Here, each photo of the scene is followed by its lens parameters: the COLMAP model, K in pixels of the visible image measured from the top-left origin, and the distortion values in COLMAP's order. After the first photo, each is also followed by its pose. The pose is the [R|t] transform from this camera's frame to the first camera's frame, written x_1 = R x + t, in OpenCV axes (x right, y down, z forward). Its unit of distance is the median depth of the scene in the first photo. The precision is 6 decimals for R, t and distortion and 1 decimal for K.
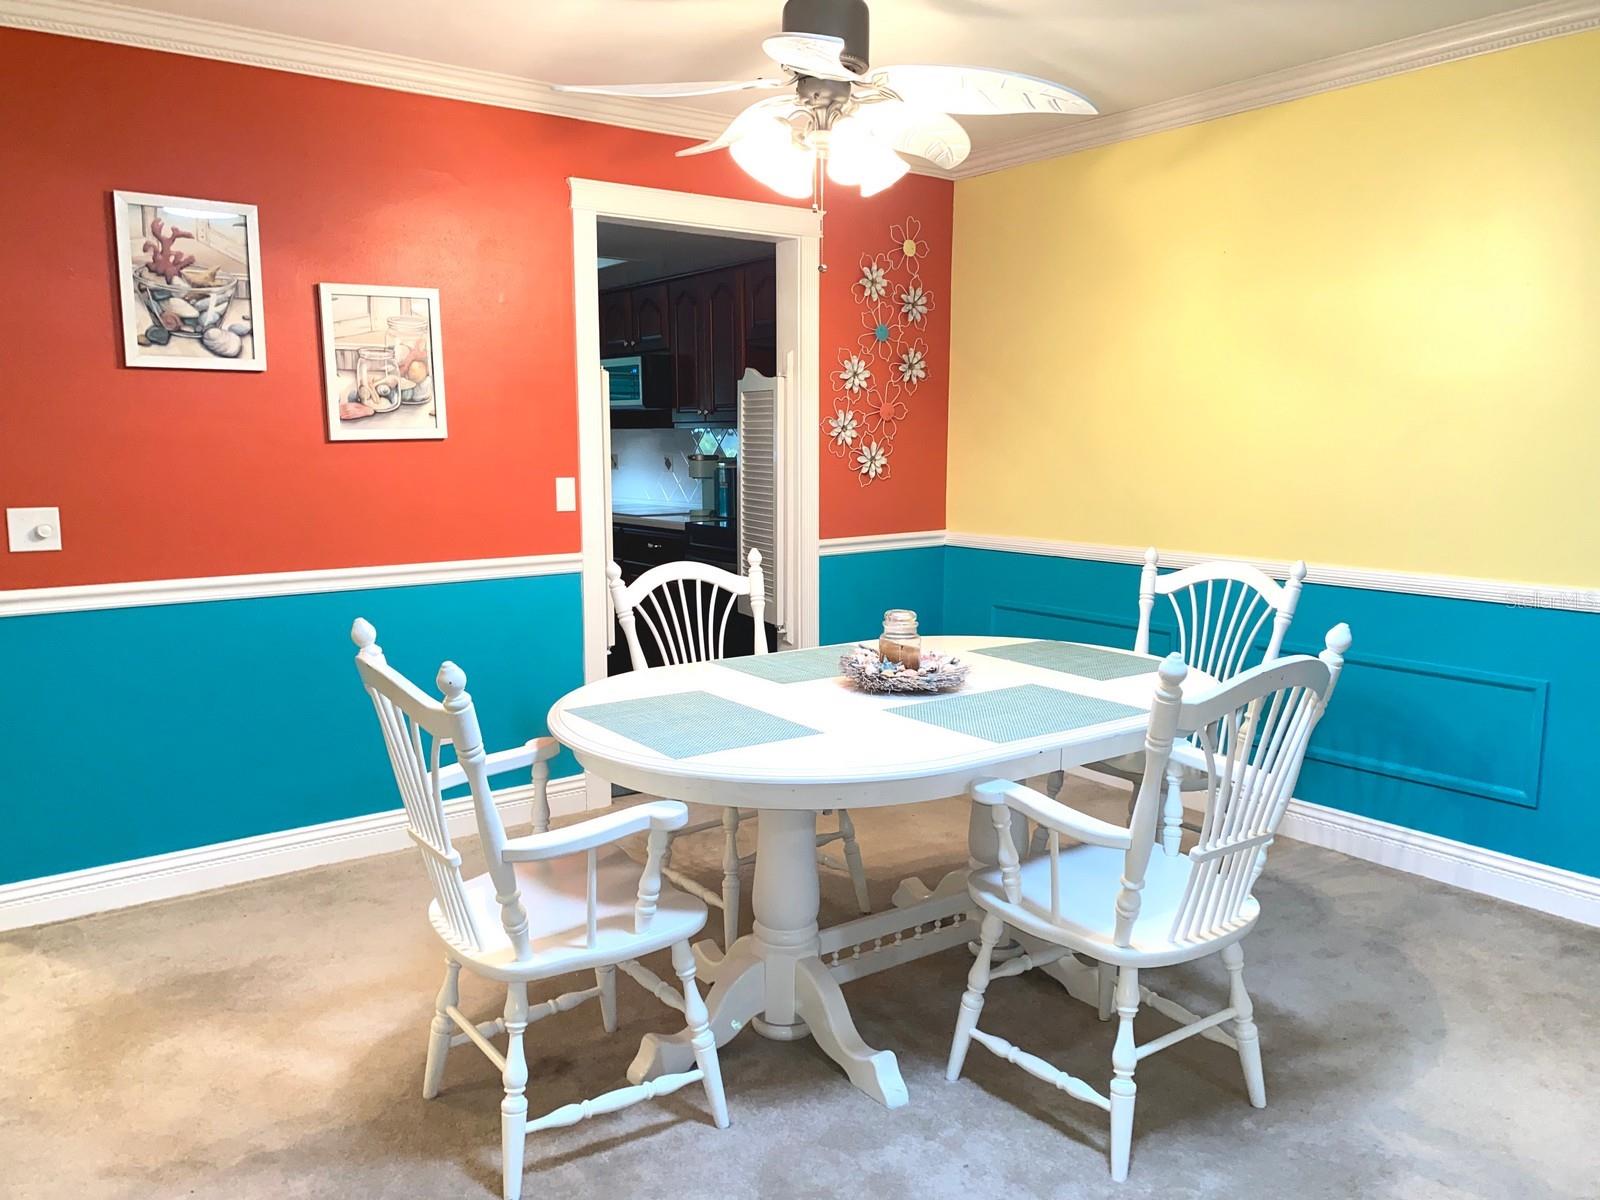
lens RADIAL K [[1229.0, 0, 748.9], [0, 1229.0, 596.6], [0, 0, 1]] dist [0.039014, -0.004422]
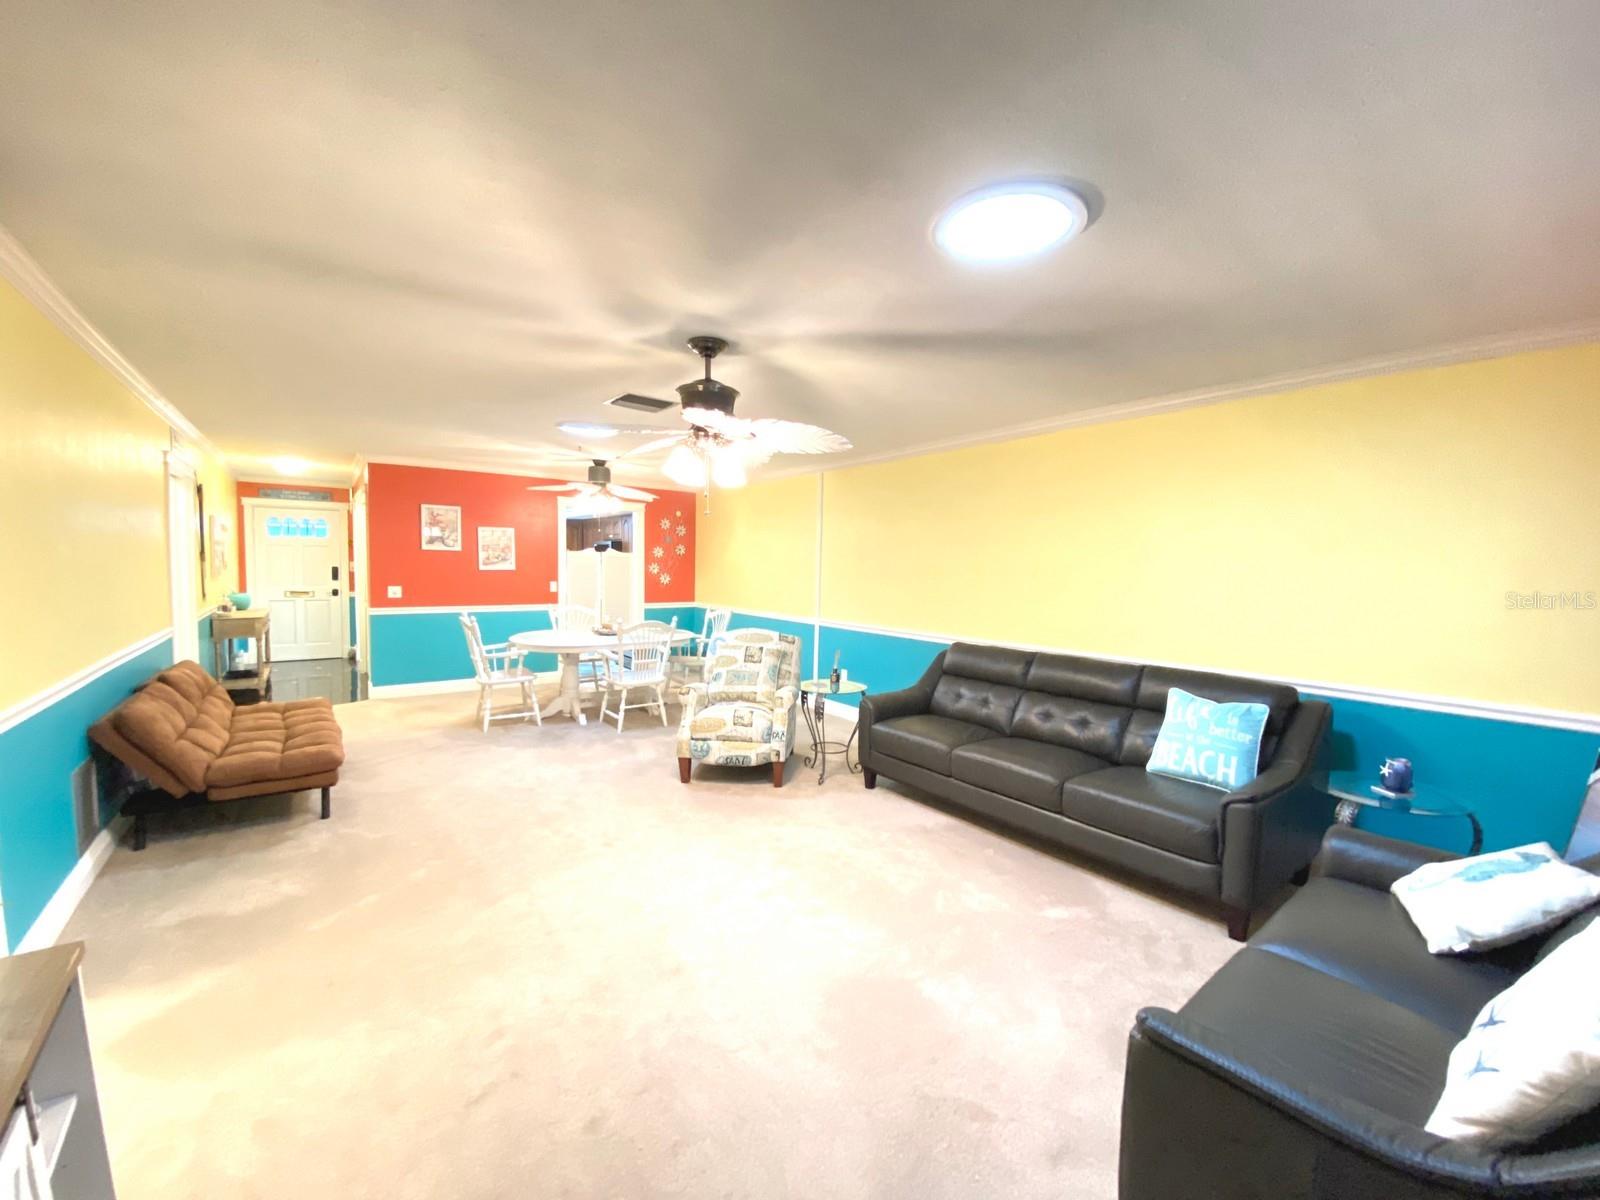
lens RADIAL K [[653.2, 0, 804.9], [0, 653.2, 604.7], [0, 0, 1]] dist [0.018003, -0.019250]
pose [[0.999663, 0.021264, 0.014864, 0.593205], [-0.020081, 0.996933, -0.075634, 0.102401], [-0.016427, 0.075310, 0.997025, -0.925599]]
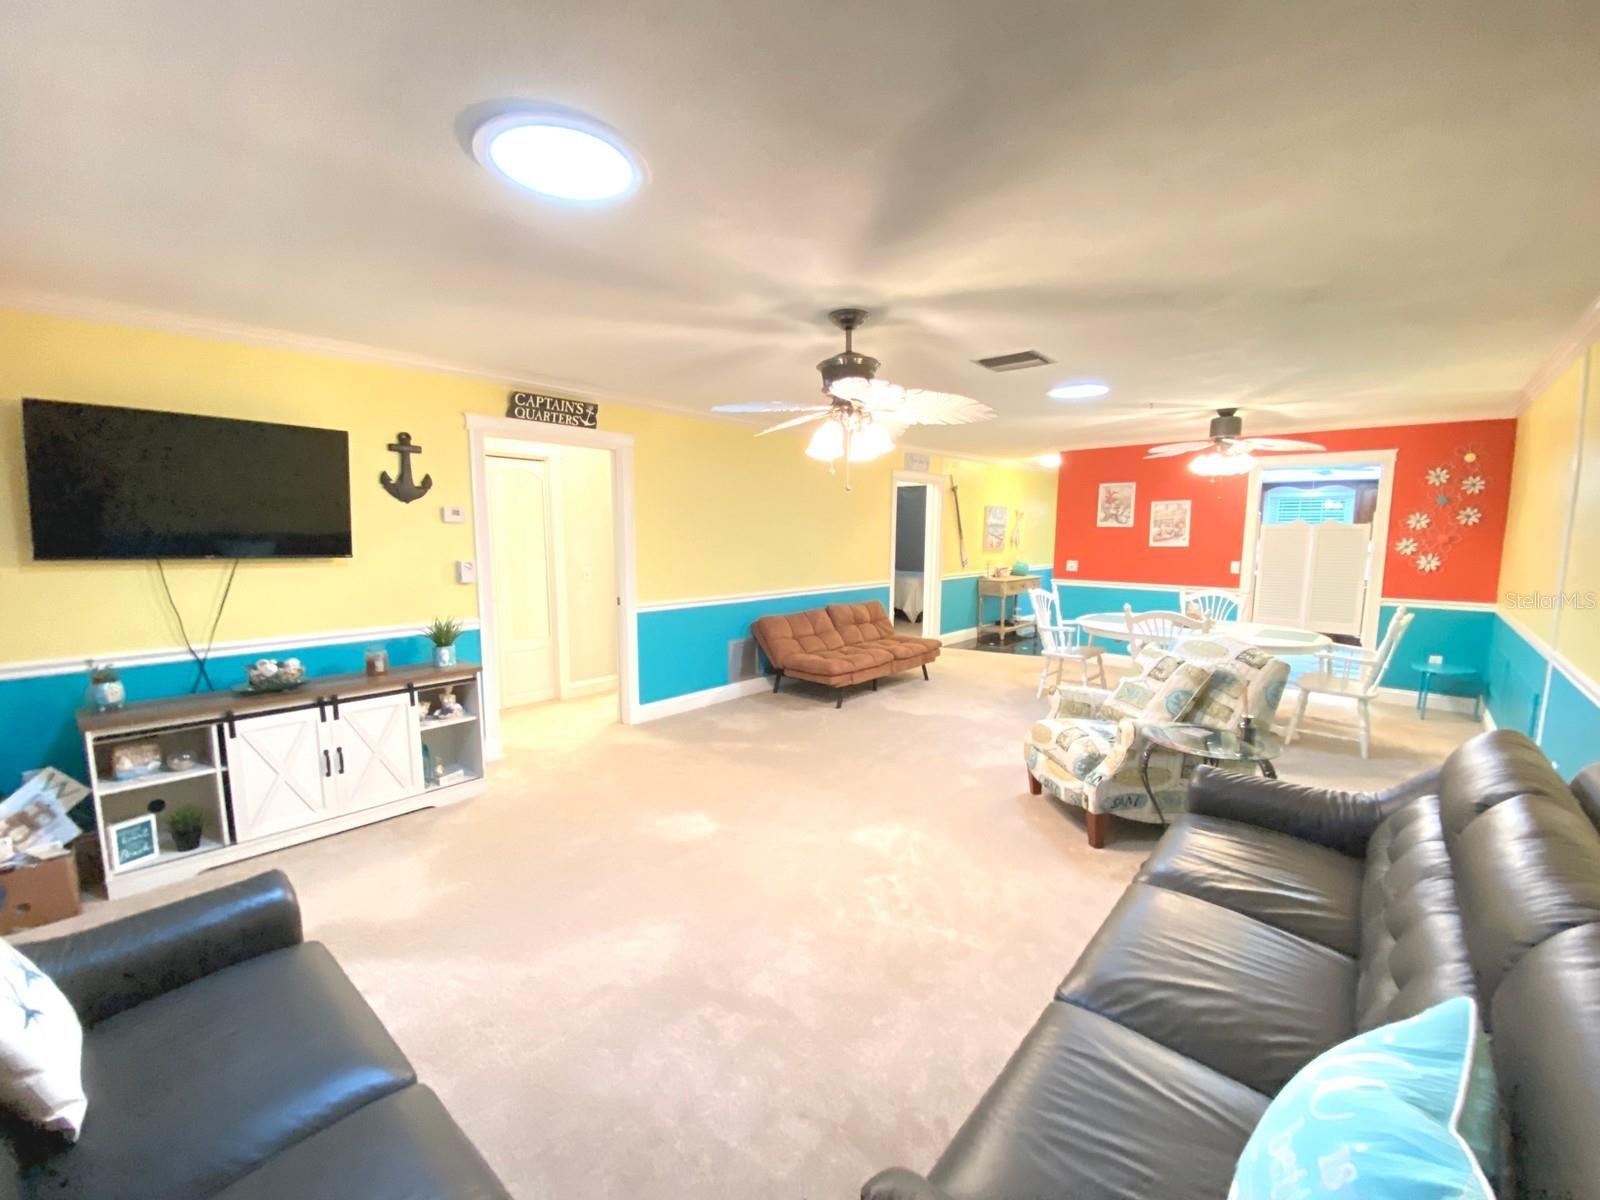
lens RADIAL K [[650.8, 0, 805.3], [0, 650.8, 607.1], [0, 0, 1]] dist [0.016141, -0.019142]
pose [[0.184556, 0.118420, -0.975662, 1.314653], [-0.137191, 0.986099, 0.093736, 0.002763], [0.973200, 0.116552, 0.198236, -0.286689]]
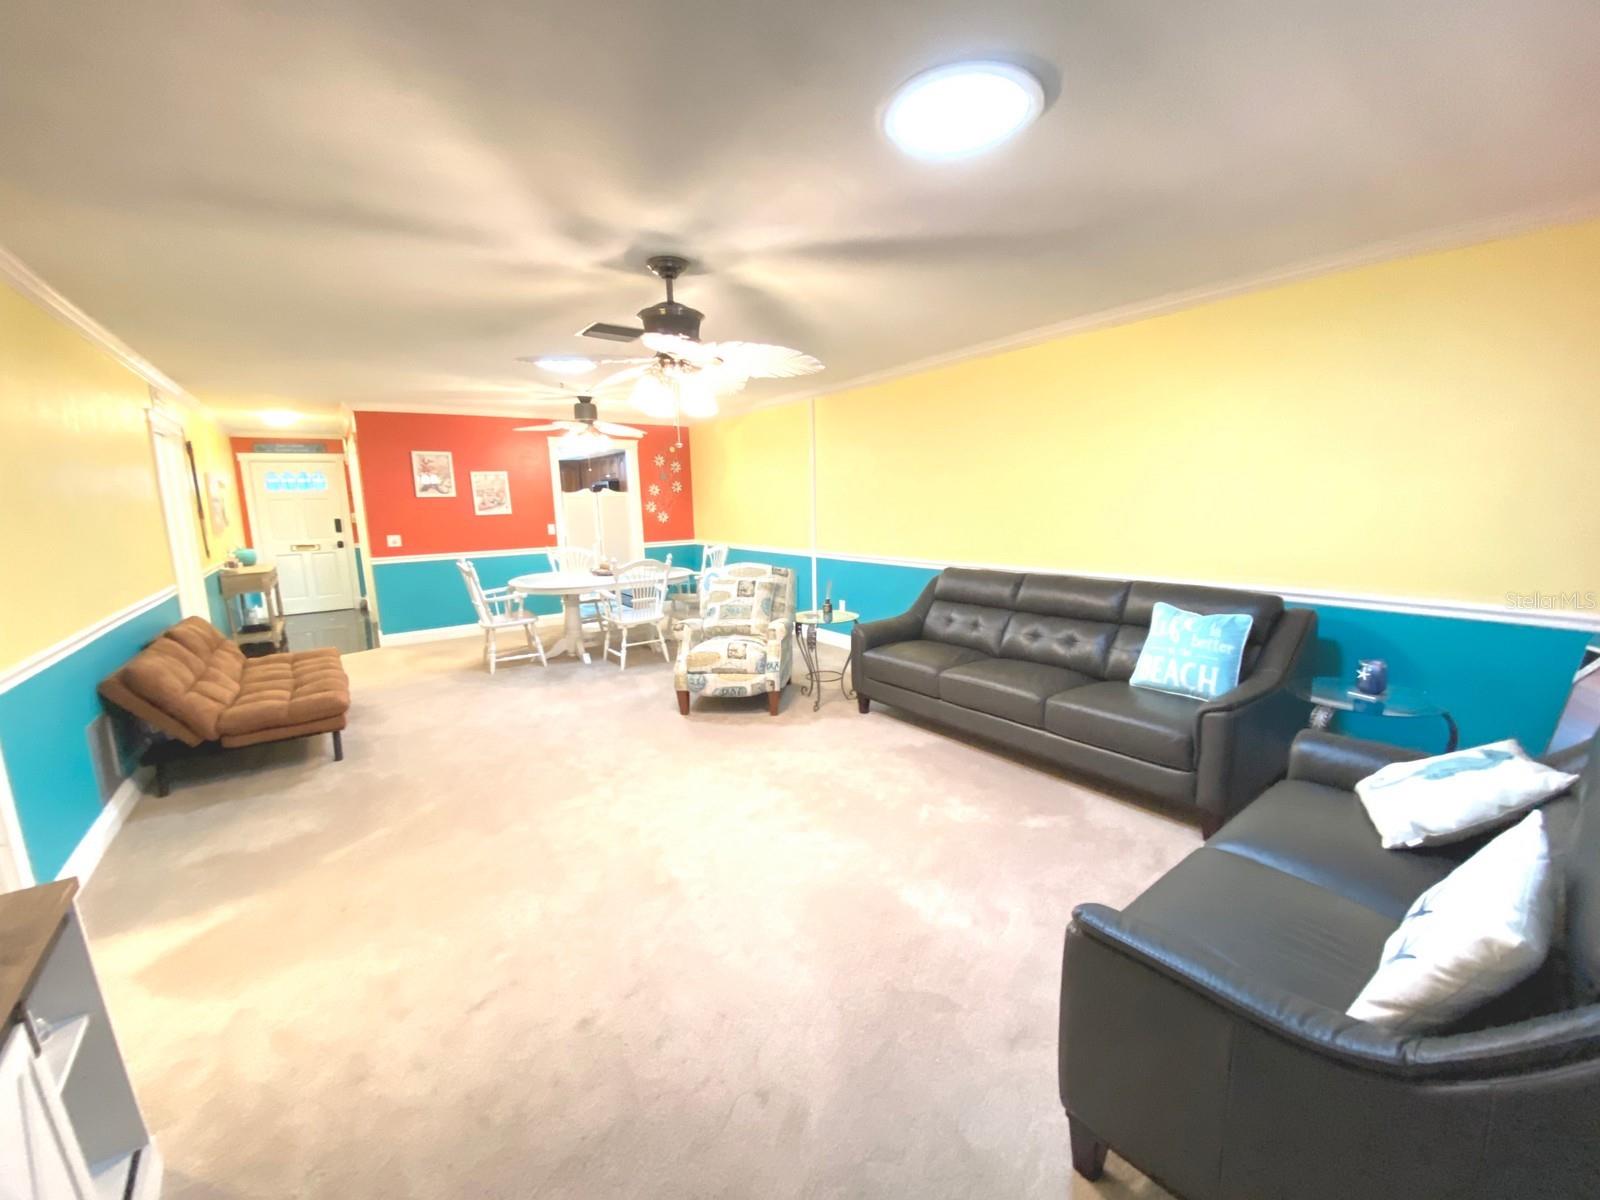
lens RADIAL K [[650.8, 0, 805.3], [0, 650.8, 607.1], [0, 0, 1]] dist [0.016141, -0.019142]
pose [[0.999760, -0.021417, -0.004597, 0.635642], [0.021541, 0.999349, 0.028942, 0.108276], [0.003974, -0.029034, 0.999571, -0.921523]]
